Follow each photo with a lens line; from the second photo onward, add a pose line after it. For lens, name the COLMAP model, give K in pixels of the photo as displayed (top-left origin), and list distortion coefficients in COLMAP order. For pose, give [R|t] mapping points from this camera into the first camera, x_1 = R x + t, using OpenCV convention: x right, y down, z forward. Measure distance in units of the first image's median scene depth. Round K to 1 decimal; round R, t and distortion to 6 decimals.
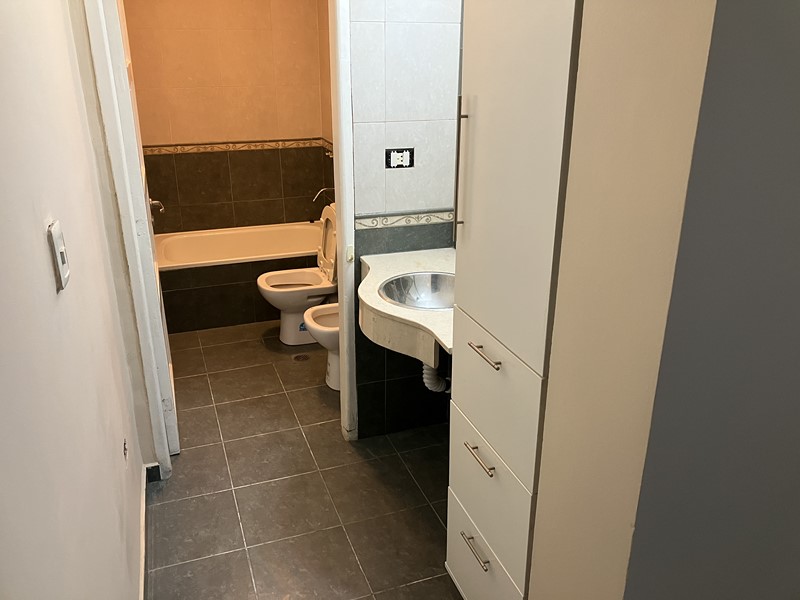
lens RADIAL K [[650.9, 0, 401.6], [0, 650.9, 298.5], [0, 0, 1]] dist [0.031624, -0.048912]
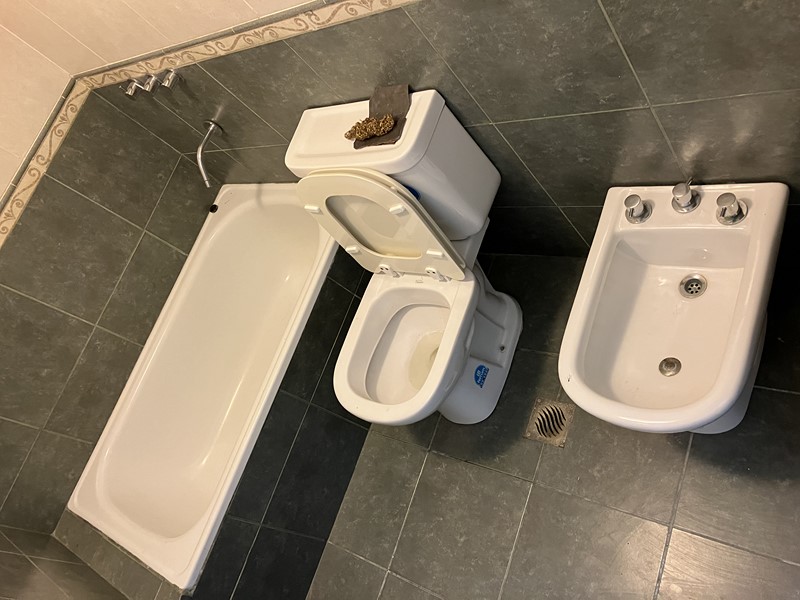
lens RADIAL K [[650.9, 0, 400.4], [0, 650.9, 303.5], [0, 0, 1]] dist [0.031624, -0.048912]
pose [[0.586105, -0.810235, 0.000583, -0.119422], [0.739444, 0.535190, 0.408404, -0.186860], [-0.331215, -0.238937, 0.912801, 0.508861]]
